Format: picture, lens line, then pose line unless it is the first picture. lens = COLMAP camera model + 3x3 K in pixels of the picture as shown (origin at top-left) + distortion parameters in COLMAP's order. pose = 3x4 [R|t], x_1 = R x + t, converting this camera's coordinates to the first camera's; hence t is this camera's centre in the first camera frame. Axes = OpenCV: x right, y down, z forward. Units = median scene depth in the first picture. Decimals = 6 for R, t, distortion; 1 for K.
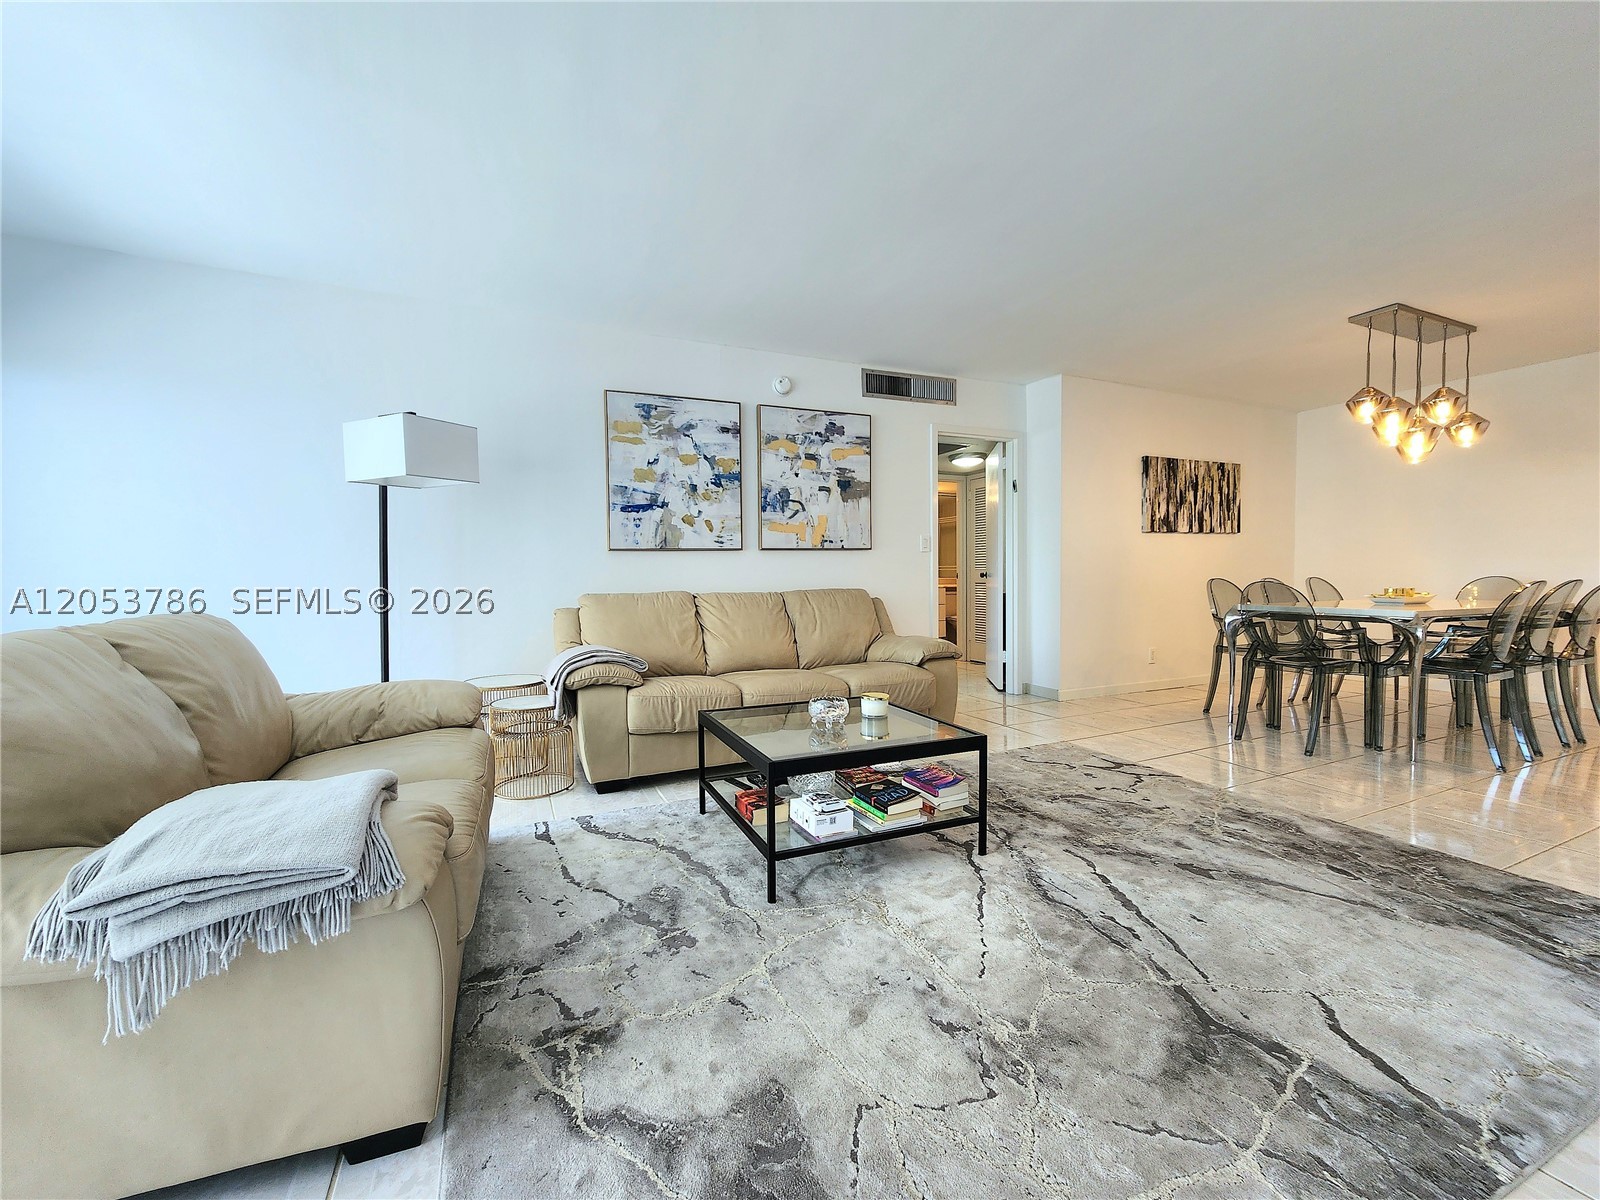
lens RADIAL K [[657.7, 0, 794.3], [0, 657.7, 592.4], [0, 0, 1]] dist [-0.001401, -0.000132]
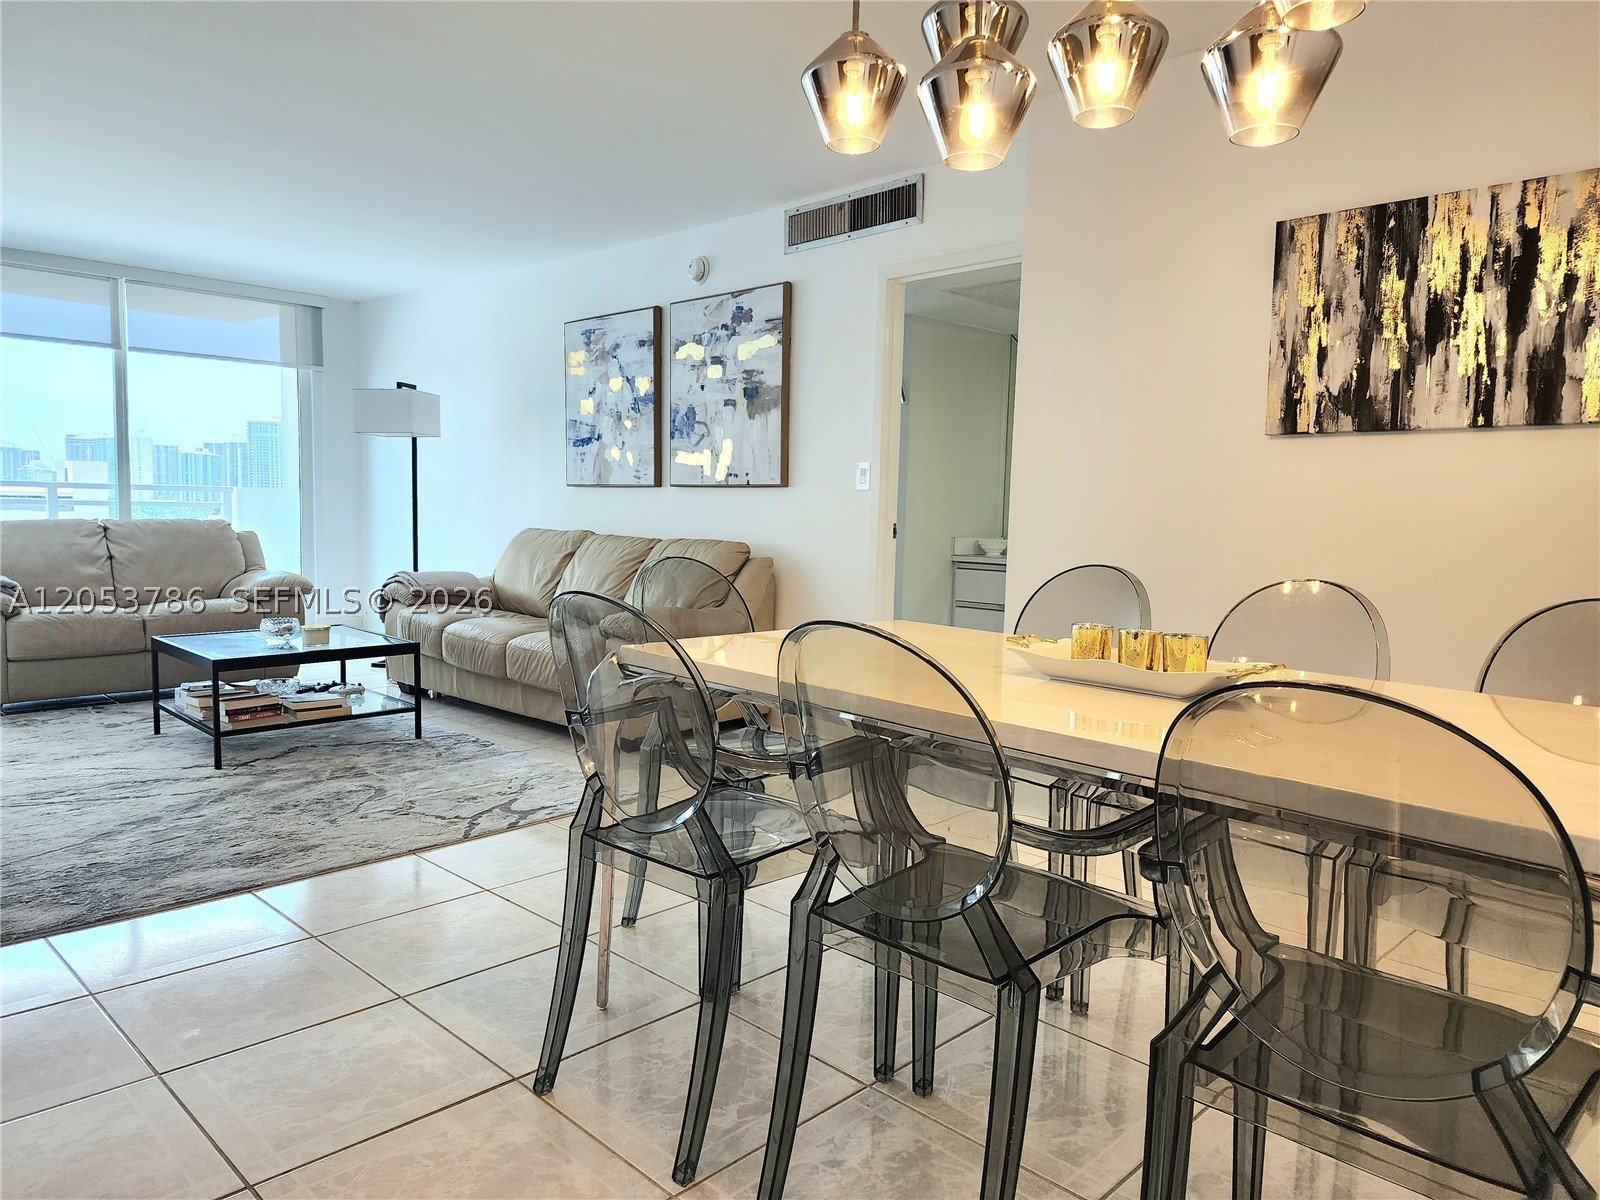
lens RADIAL K [[1068.6, 0, 803.5], [0, 1068.6, 599.7], [0, 0, 1]] dist [0.063756, -0.045616]
pose [[0.370816, 0.097512, -0.923573, 1.278641], [-0.057133, 0.994984, 0.082112, -0.045707], [0.926947, 0.022318, 0.374527, 0.688327]]
